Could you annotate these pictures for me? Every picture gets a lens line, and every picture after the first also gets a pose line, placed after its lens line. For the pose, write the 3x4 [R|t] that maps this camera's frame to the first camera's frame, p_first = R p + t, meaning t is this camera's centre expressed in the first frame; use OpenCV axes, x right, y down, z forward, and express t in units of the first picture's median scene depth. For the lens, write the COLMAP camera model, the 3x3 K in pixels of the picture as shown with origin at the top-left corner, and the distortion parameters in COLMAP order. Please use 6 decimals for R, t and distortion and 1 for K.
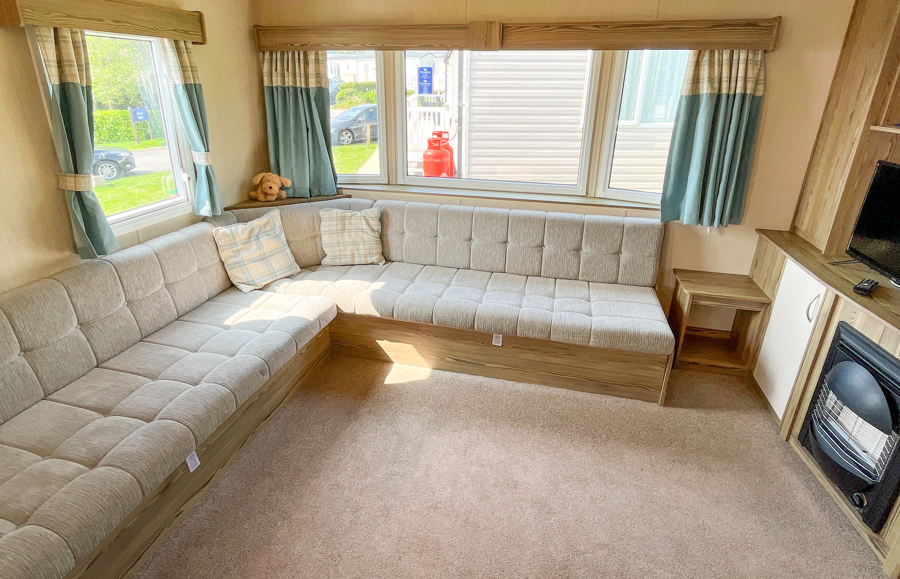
lens RADIAL K [[465.1, 0, 450.0], [0, 465.1, 289.5], [0, 0, 1]] dist [-0.072448, -0.000204]
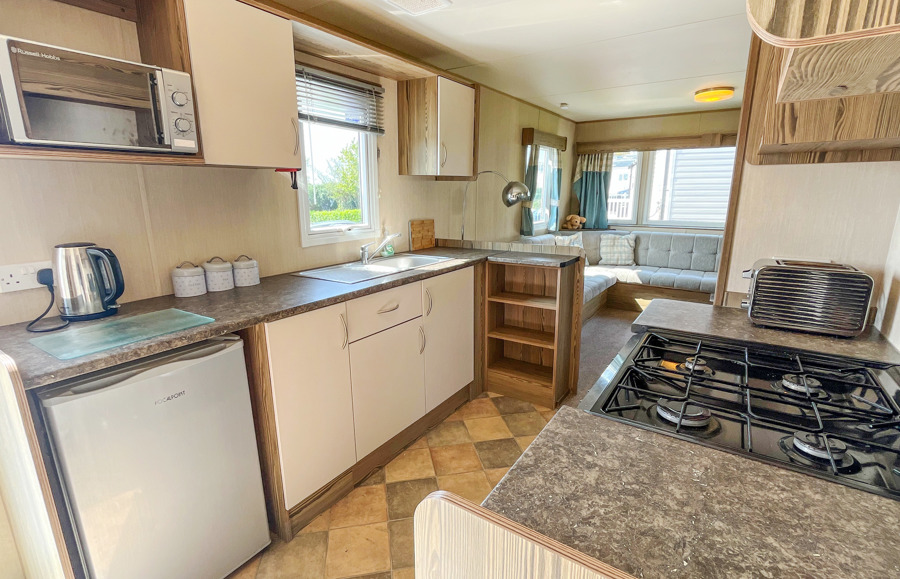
lens RADIAL K [[419.3, 0, 450.0], [0, 419.3, 289.5], [0, 0, 1]] dist [-0.001209, -0.000050]
pose [[0.931245, 0.064363, -0.358665, -0.232583], [-0.124936, 0.981012, -0.148344, 0.384605], [0.342307, 0.182955, 0.921604, -0.757220]]
